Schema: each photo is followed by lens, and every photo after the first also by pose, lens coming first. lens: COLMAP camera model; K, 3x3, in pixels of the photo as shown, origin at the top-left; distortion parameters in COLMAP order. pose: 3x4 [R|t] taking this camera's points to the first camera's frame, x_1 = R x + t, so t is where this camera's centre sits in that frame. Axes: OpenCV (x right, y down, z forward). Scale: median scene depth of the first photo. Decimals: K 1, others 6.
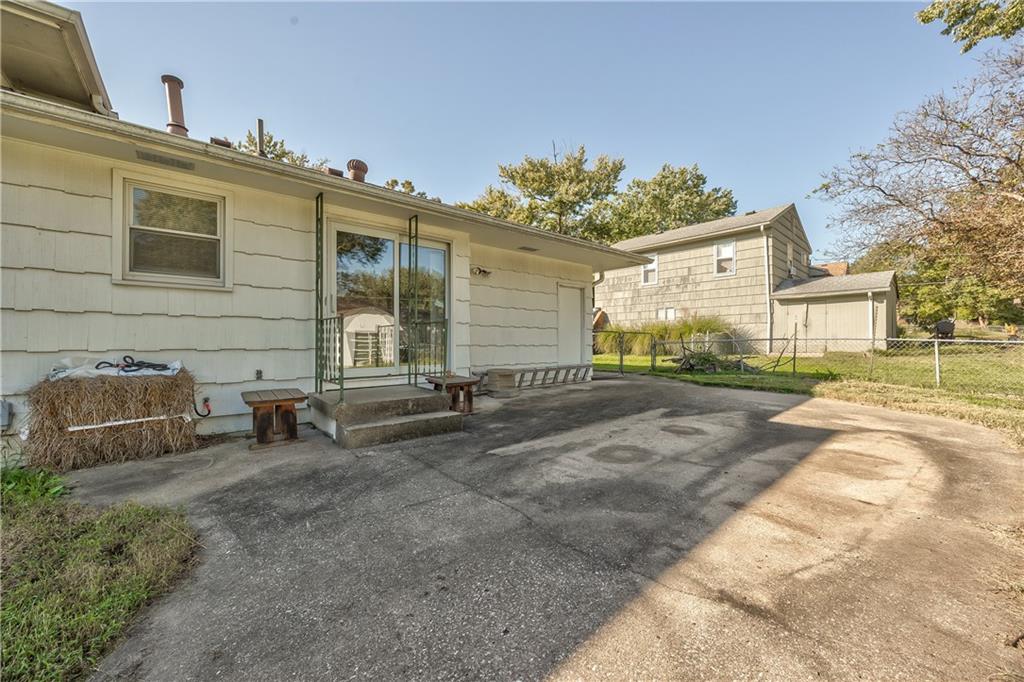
lens RADIAL K [[390.8, 0, 510.8], [0, 390.8, 340.0], [0, 0, 1]] dist [-0.002905, -0.000792]
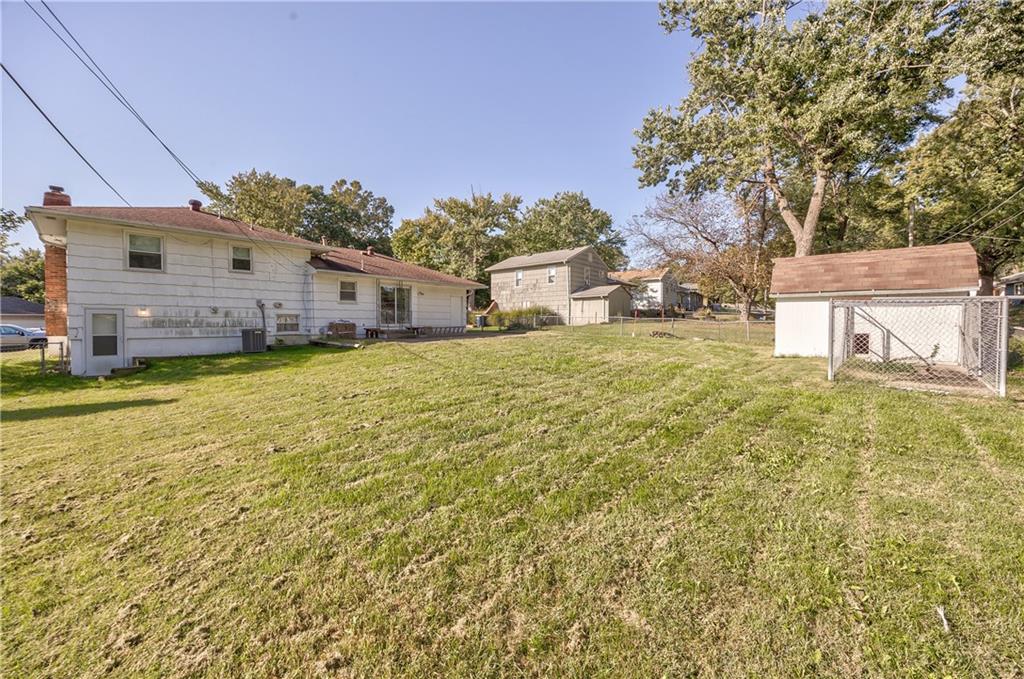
lens RADIAL K [[390.8, 0, 509.3], [0, 390.8, 336.6], [0, 0, 1]] dist [-0.002905, -0.000792]
pose [[0.990251, -0.006520, 0.139143, 0.231227], [0.001457, 0.999334, 0.036459, 0.058291], [-0.139288, -0.035900, 0.989601, -2.708480]]
